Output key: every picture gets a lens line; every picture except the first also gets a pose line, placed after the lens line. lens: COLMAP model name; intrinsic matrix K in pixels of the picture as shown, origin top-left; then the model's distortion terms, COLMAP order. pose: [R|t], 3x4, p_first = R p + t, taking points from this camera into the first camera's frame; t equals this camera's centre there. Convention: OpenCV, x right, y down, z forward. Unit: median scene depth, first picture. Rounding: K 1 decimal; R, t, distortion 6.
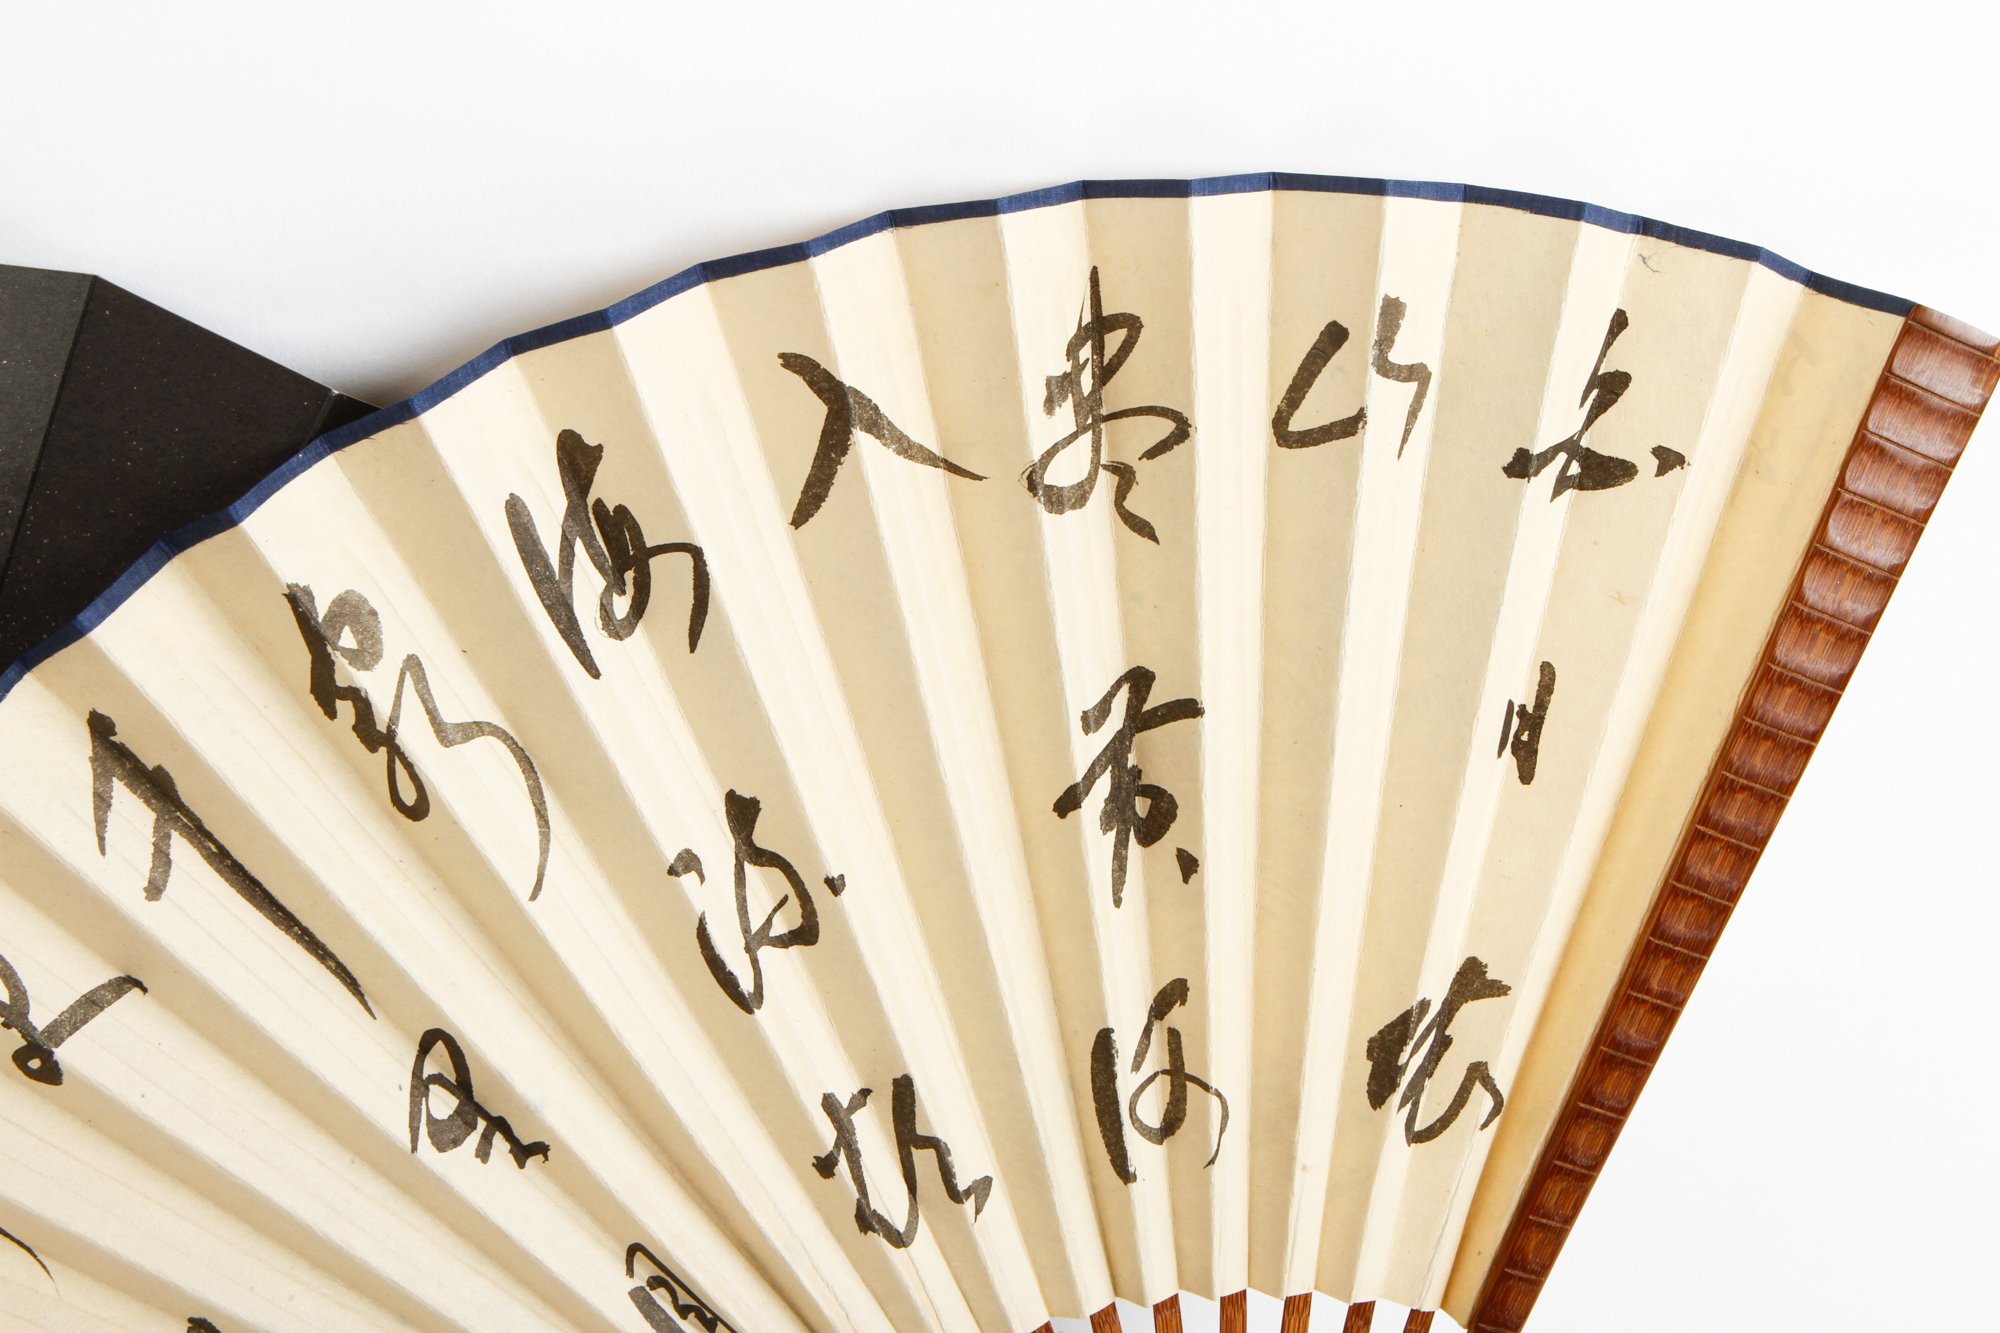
lens RADIAL K [[3208.9, 0, 953.6], [0, 3208.9, 626.8], [0, 0, 1]] dist [-0.050702, 0.000000]
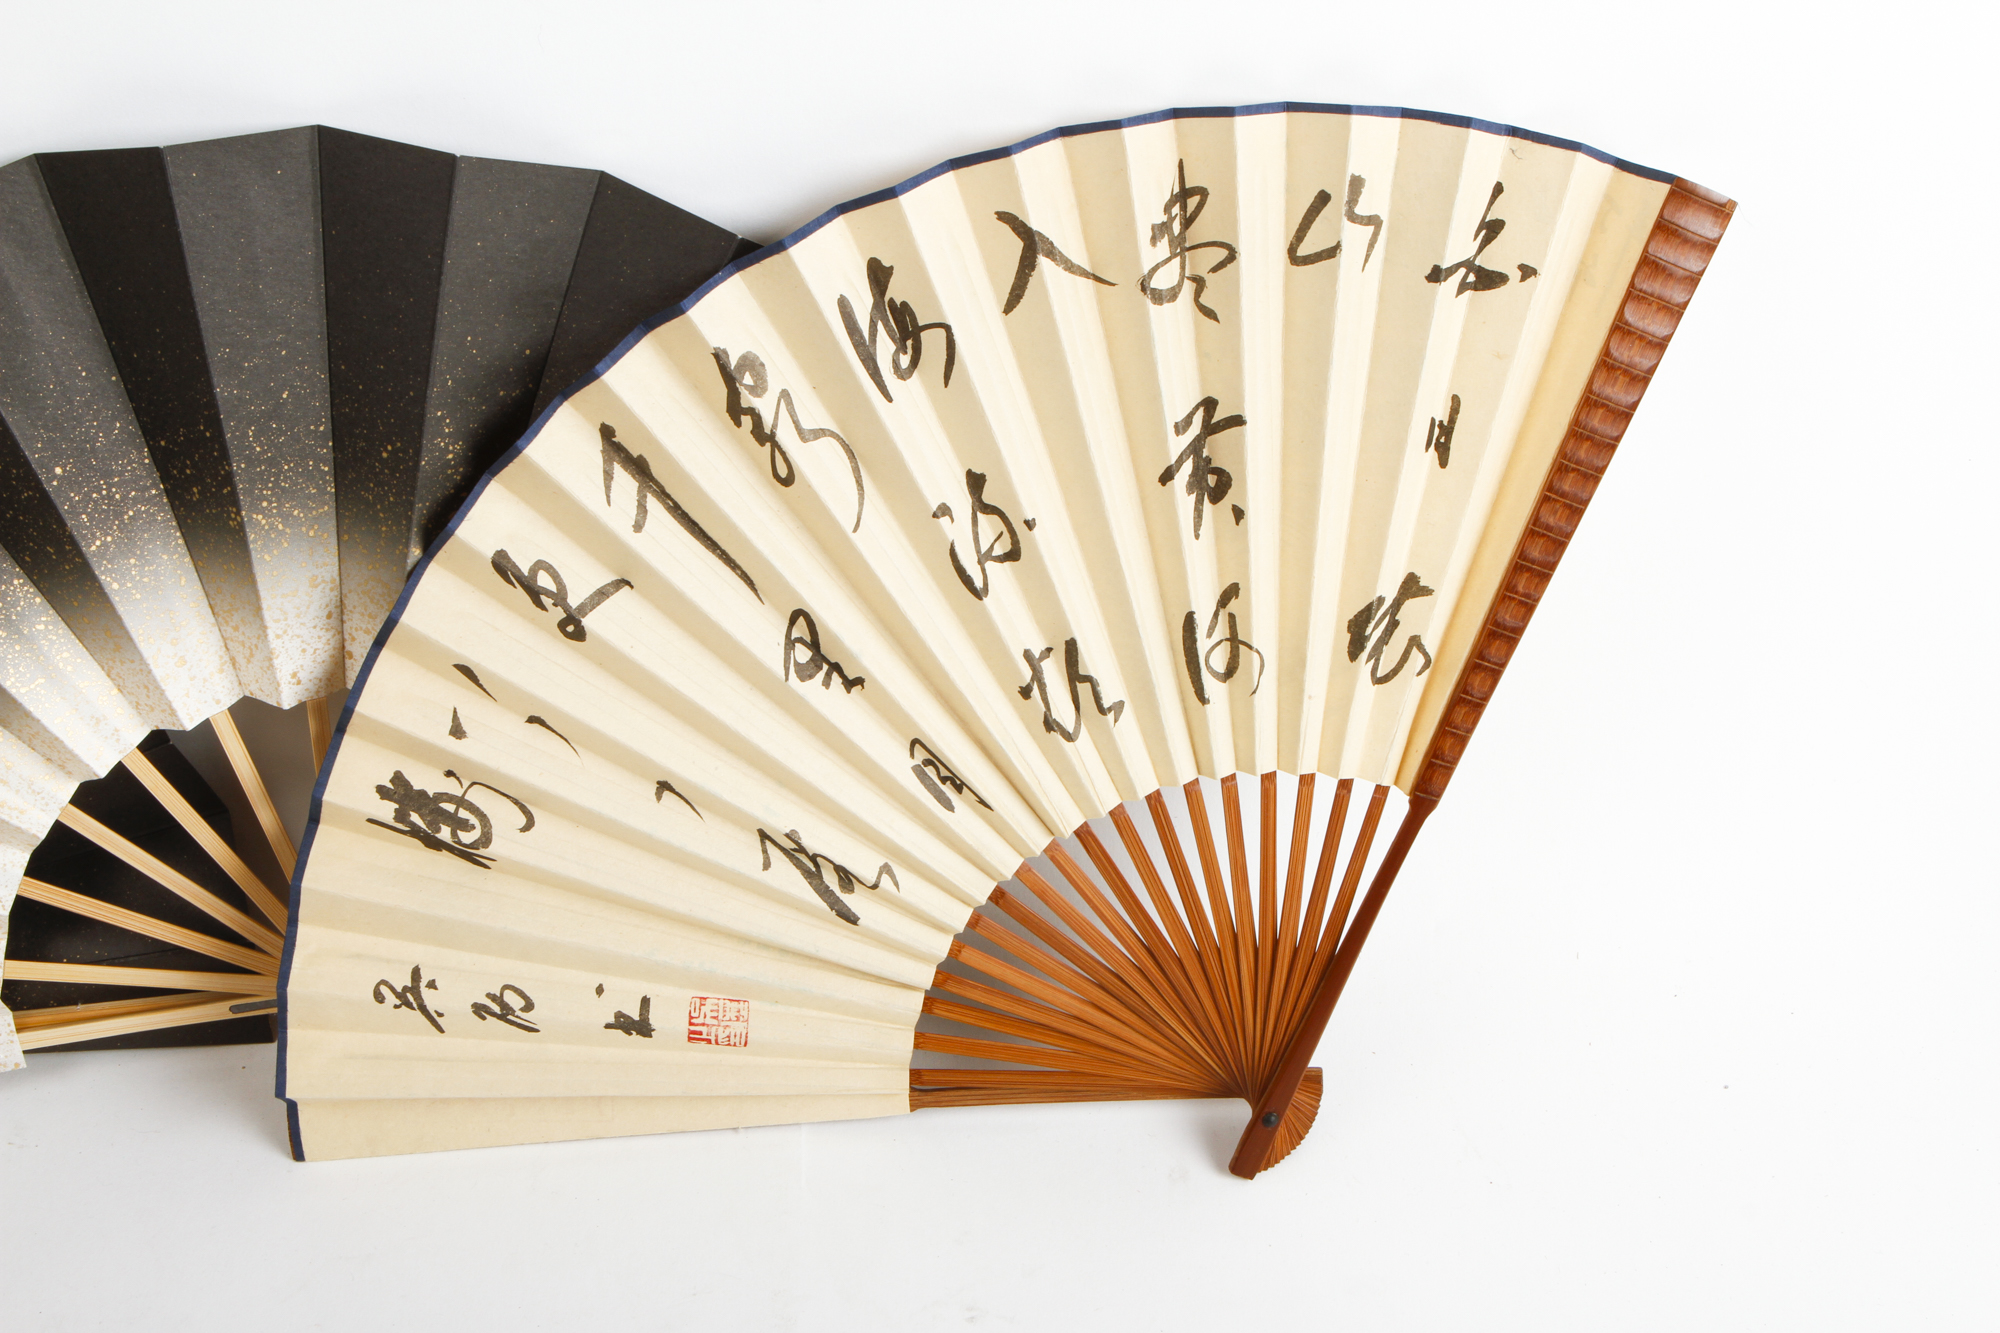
lens RADIAL K [[2511.9, 0, 984.9], [0, 2511.9, 630.8], [0, 0, 1]] dist [-0.076676, 0.000000]
pose [[0.997115, 0.000219, -0.075900, 0.040163], [0.004417, 0.998133, 0.060910, 0.054459], [0.075772, -0.061070, 0.995253, -0.334171]]
